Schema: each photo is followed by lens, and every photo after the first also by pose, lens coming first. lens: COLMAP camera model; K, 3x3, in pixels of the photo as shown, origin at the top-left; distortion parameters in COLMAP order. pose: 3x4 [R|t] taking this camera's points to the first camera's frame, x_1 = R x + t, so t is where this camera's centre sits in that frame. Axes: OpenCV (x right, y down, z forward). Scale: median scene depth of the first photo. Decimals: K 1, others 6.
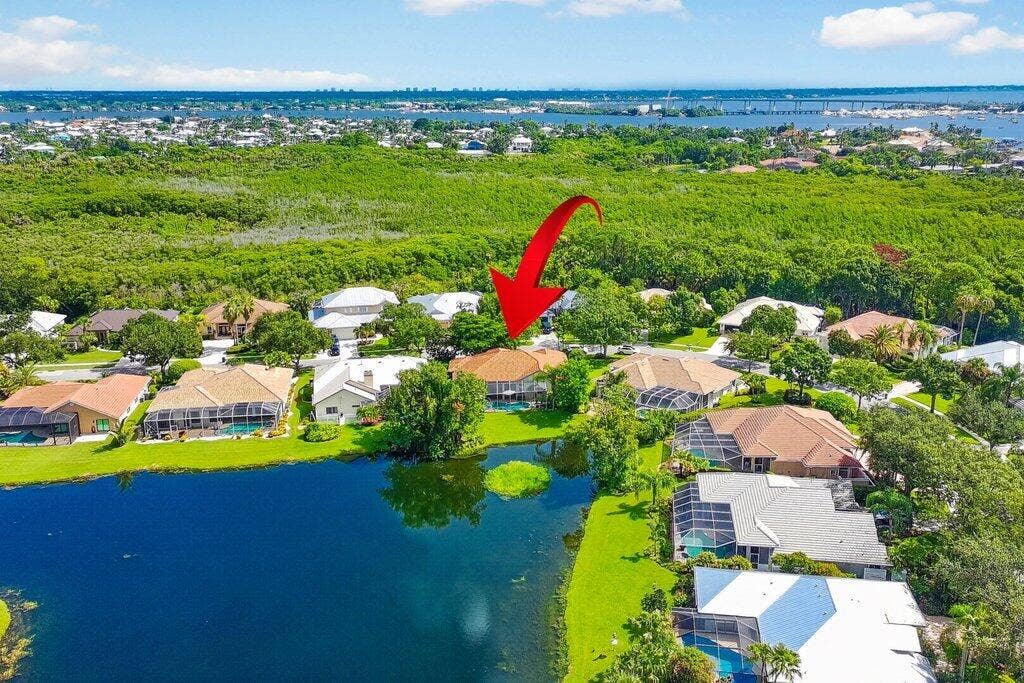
lens RADIAL K [[5647.8, 0, 512.0], [0, 5647.8, 341.5], [0, 0, 1]] dist [2.522170, 0.427653]
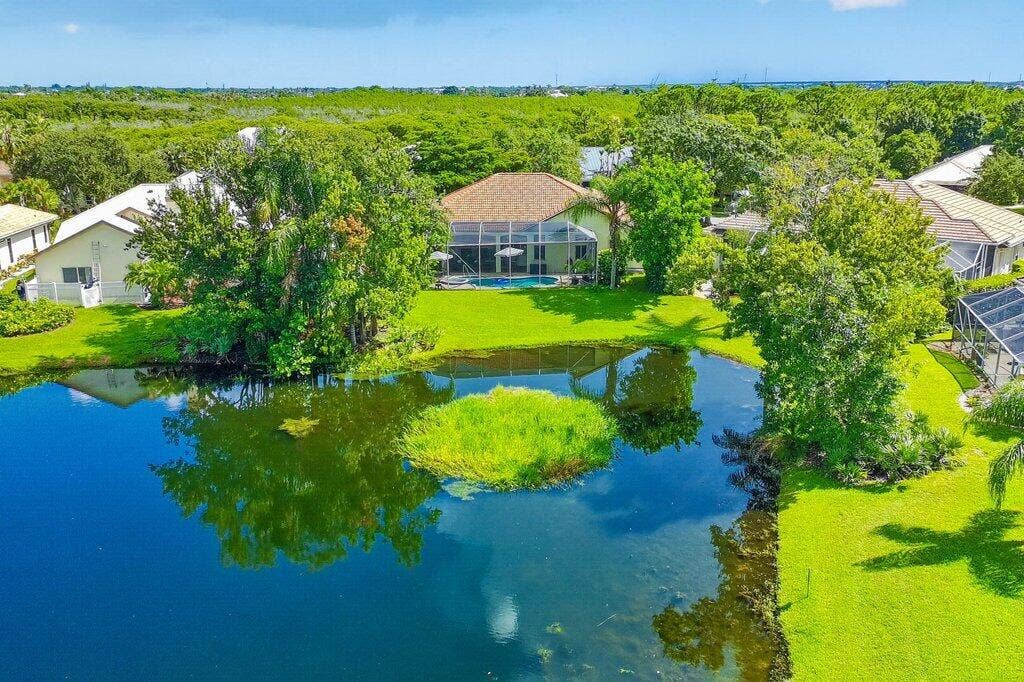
lens RADIAL K [[5647.8, 0, 512.0], [0, 5647.8, 341.0], [0, 0, 1]] dist [2.522170, 0.427653]
pose [[0.999812, 0.018524, -0.005812, 0.002511], [-0.018526, 0.999828, -0.000338, 0.017493], [0.005805, 0.000445, 0.999983, 0.618095]]
